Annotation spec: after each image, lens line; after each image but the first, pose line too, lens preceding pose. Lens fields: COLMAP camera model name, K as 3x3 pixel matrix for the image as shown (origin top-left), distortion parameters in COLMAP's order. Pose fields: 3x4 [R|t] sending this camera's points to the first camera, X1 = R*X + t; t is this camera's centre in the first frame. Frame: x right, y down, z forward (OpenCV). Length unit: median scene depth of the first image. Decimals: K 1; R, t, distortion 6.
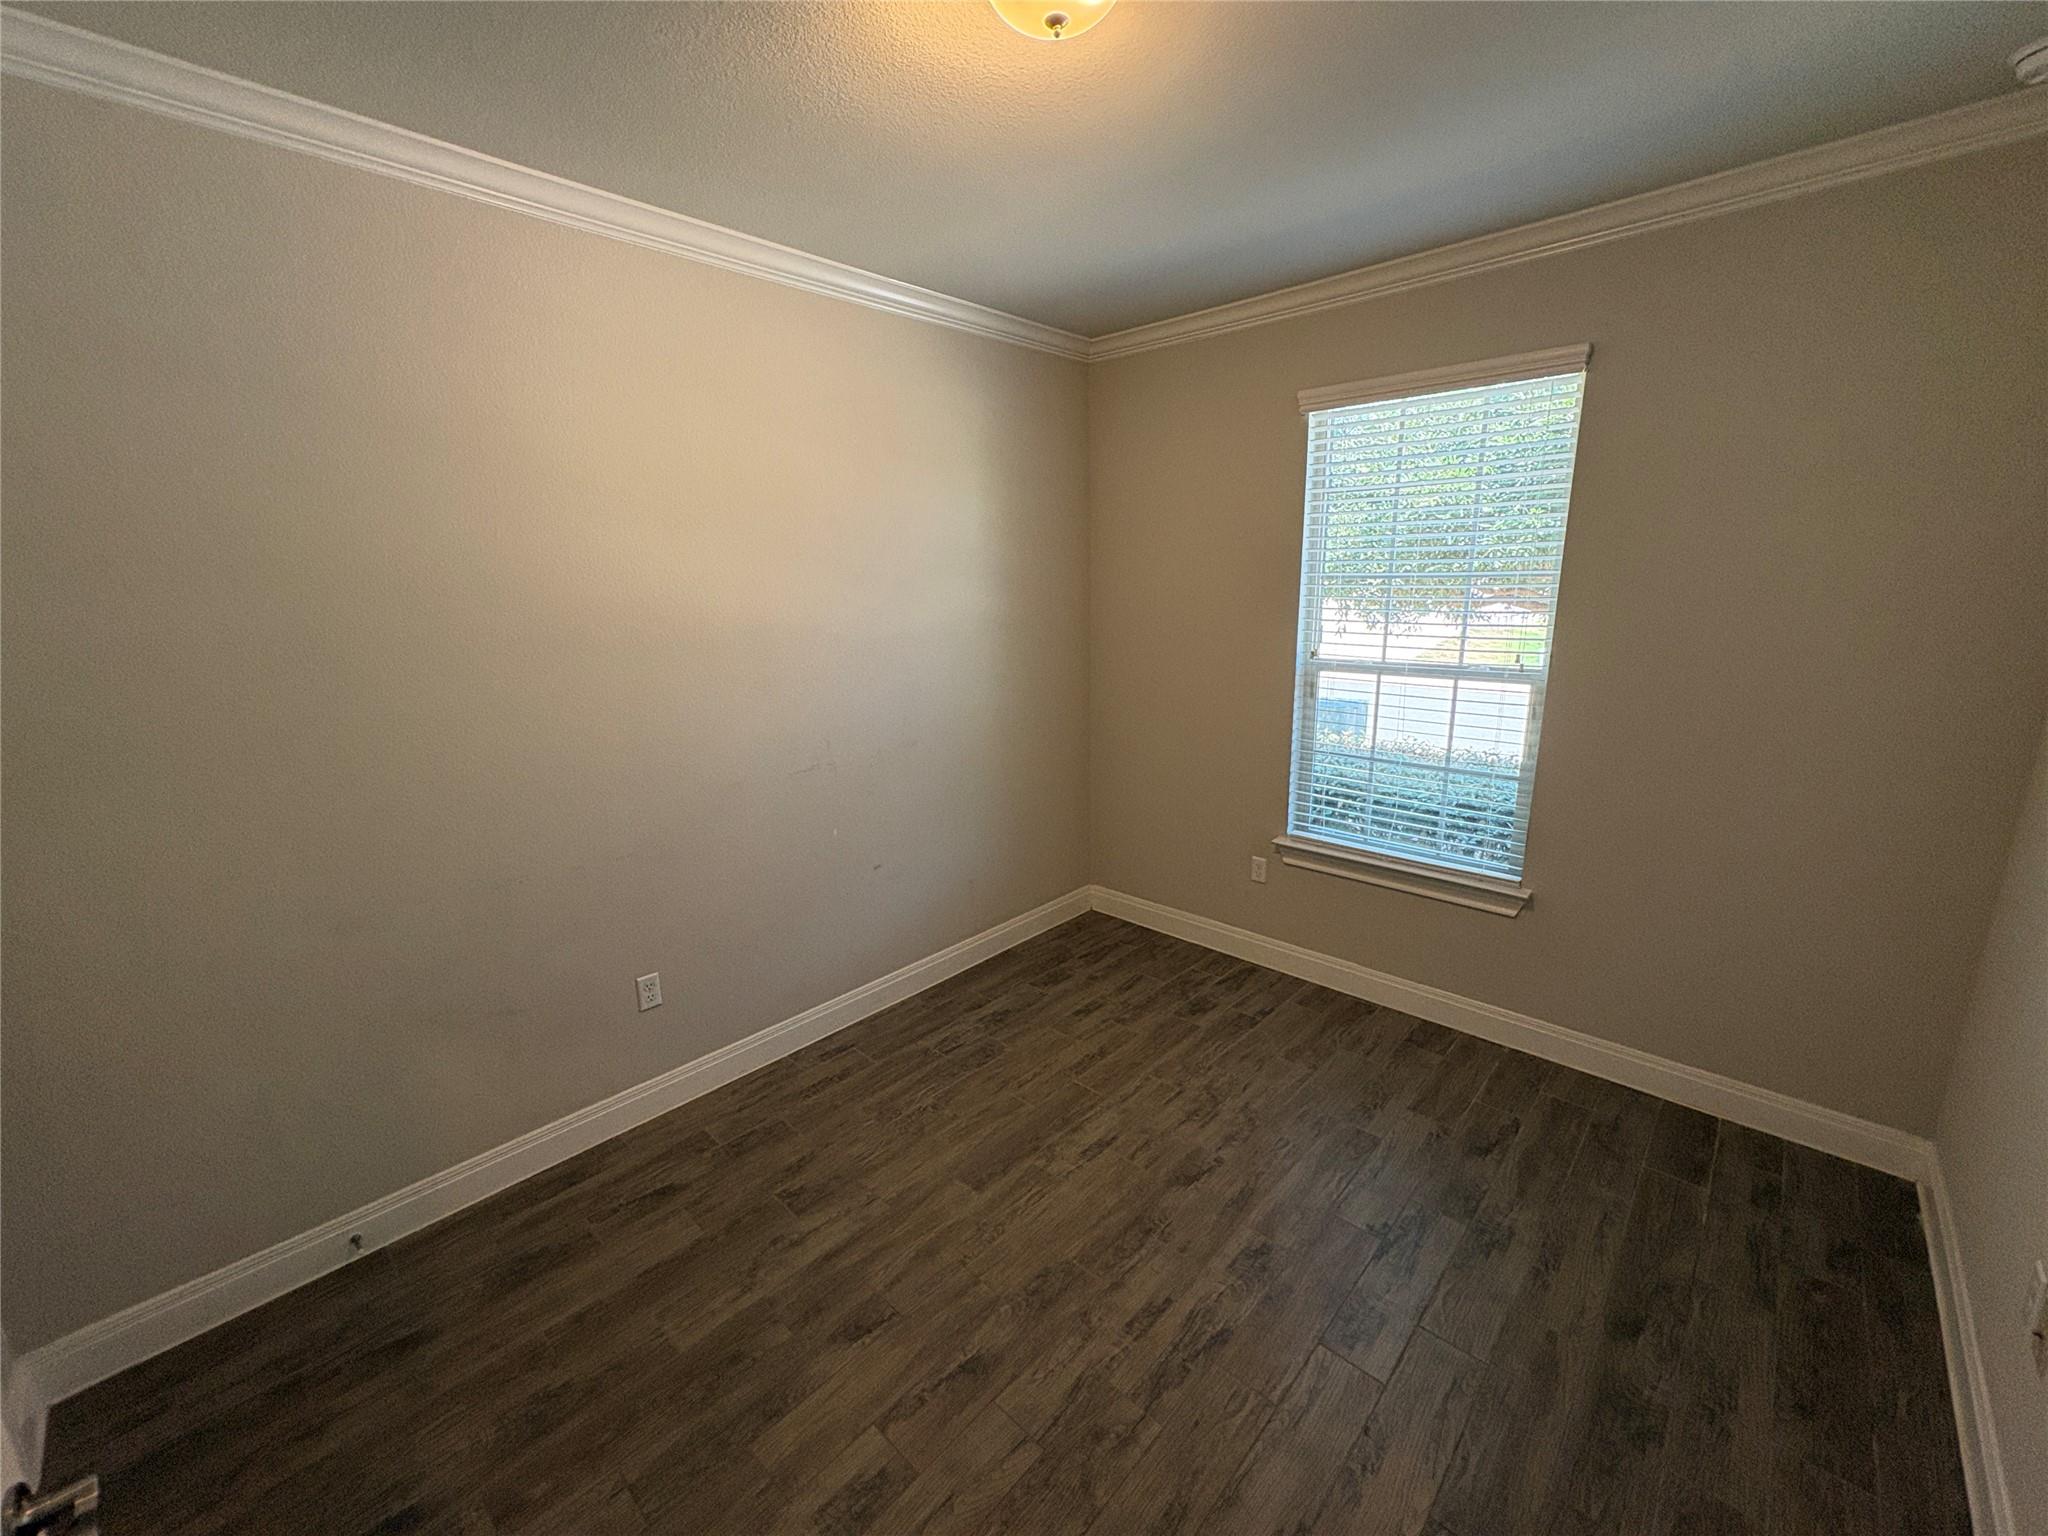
lens RADIAL K [[820.6, 0, 1019.3], [0, 820.6, 781.7], [0, 0, 1]] dist [-0.001132, 0.000120]
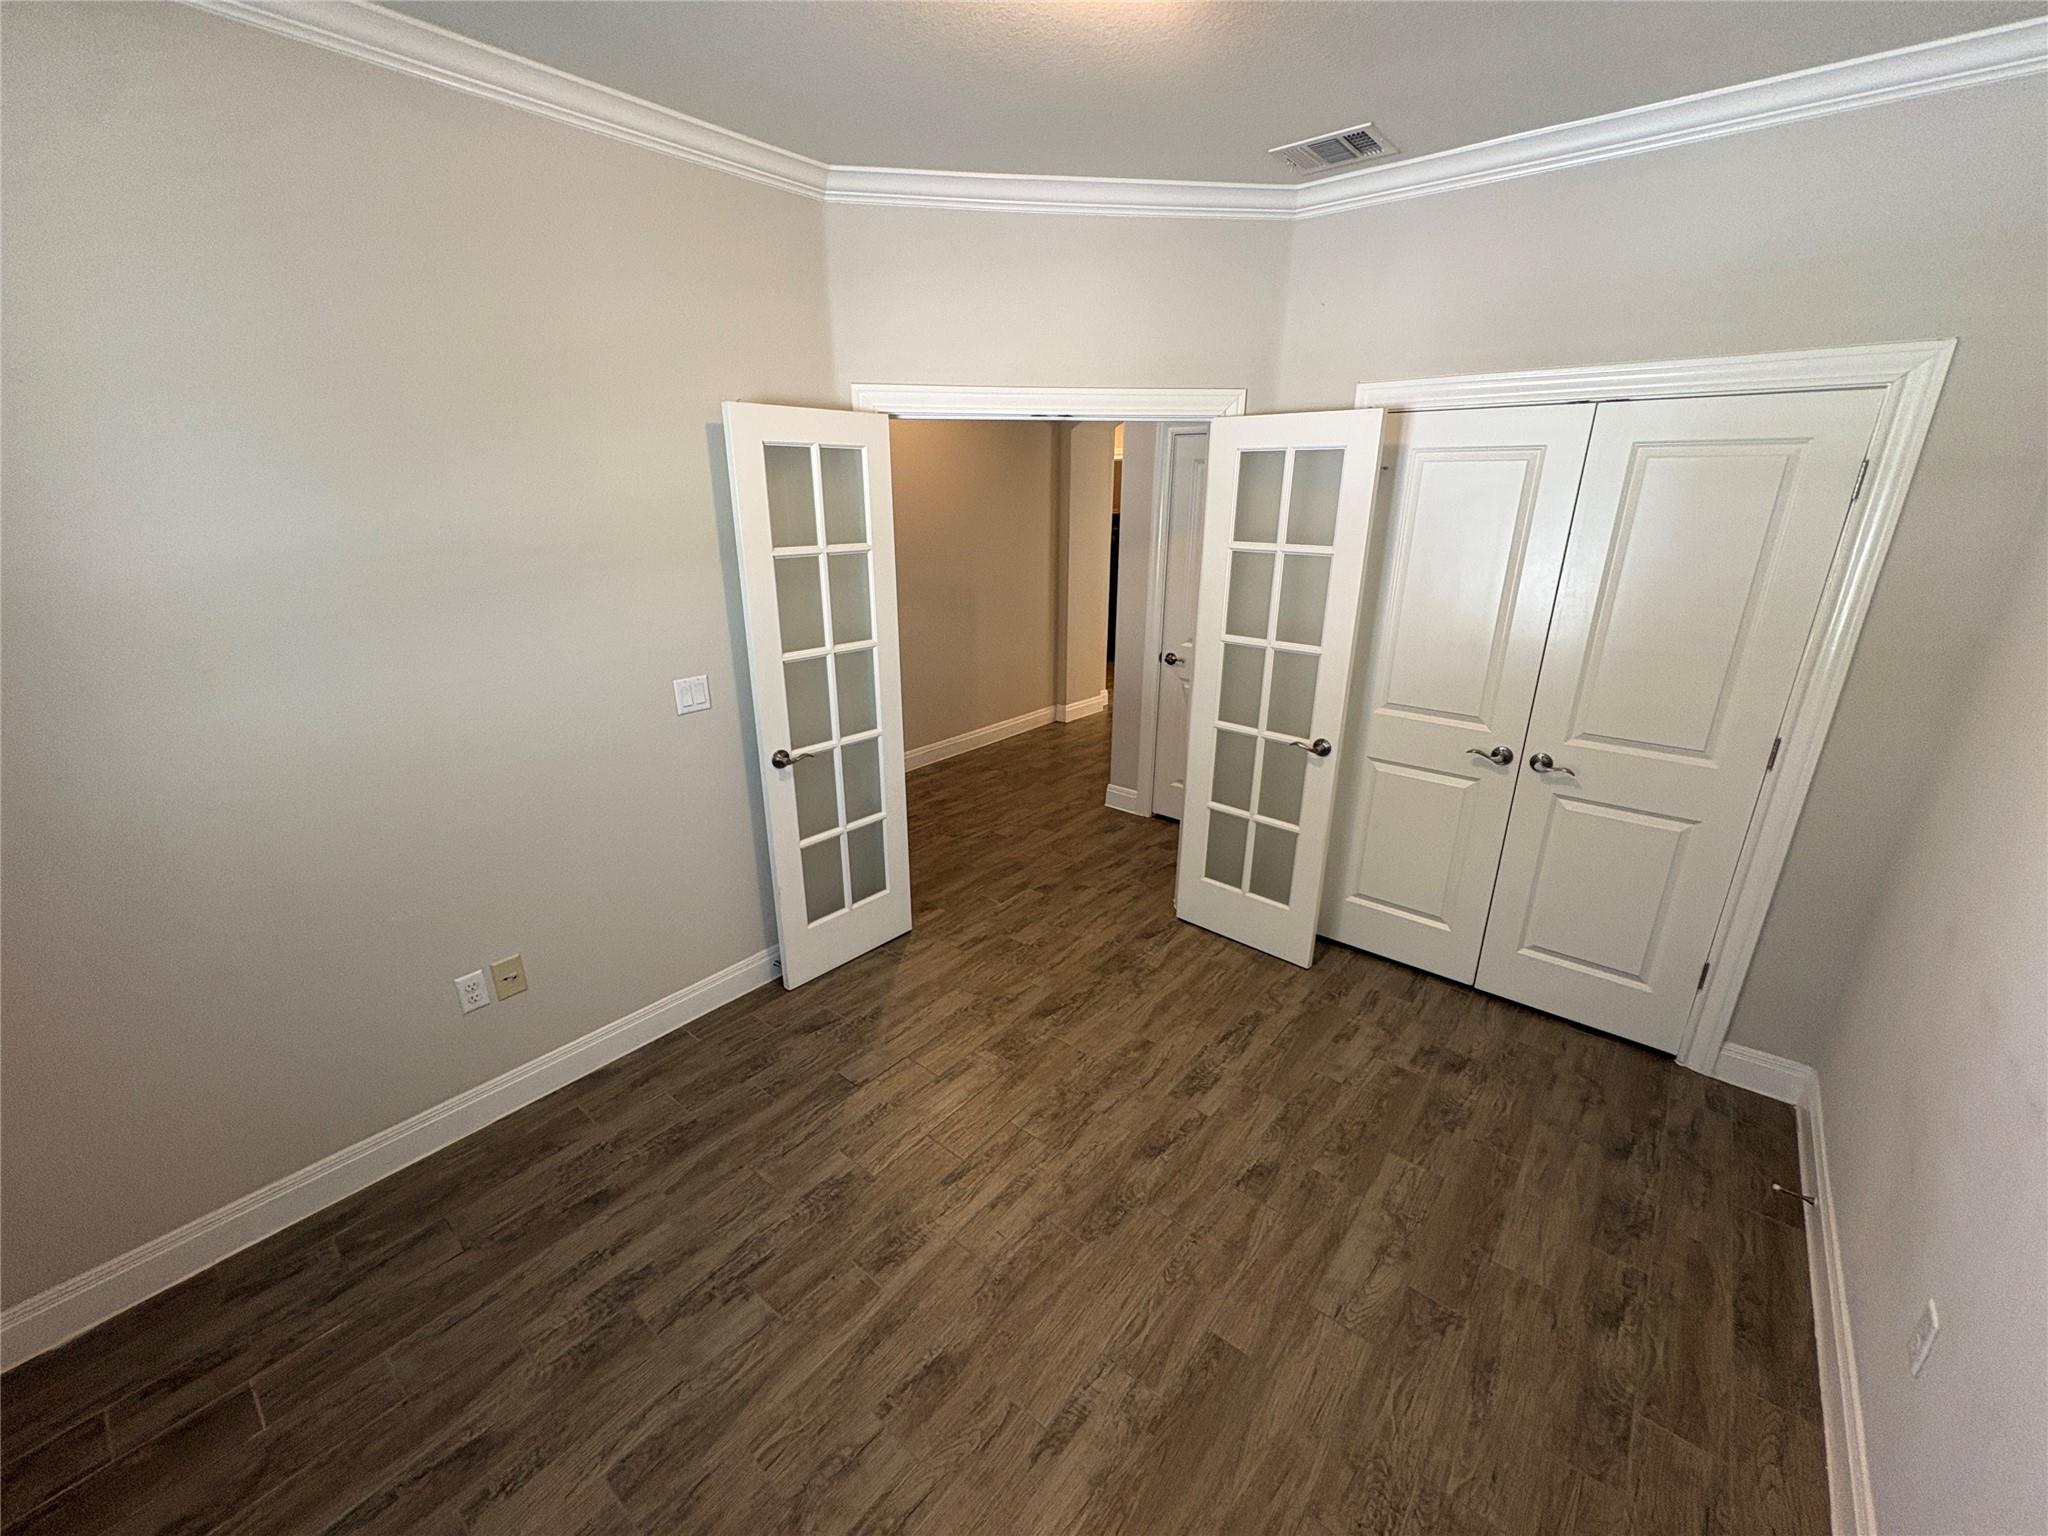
lens RADIAL K [[820.6, 0, 1021.9], [0, 820.6, 760.8], [0, 0, 1]] dist [-0.001132, 0.000120]
pose [[-0.997548, 0.036328, -0.059810, 0.182624], [-0.001417, 0.844039, 0.536279, -0.437098], [0.069964, 0.535049, -0.841919, 1.566318]]
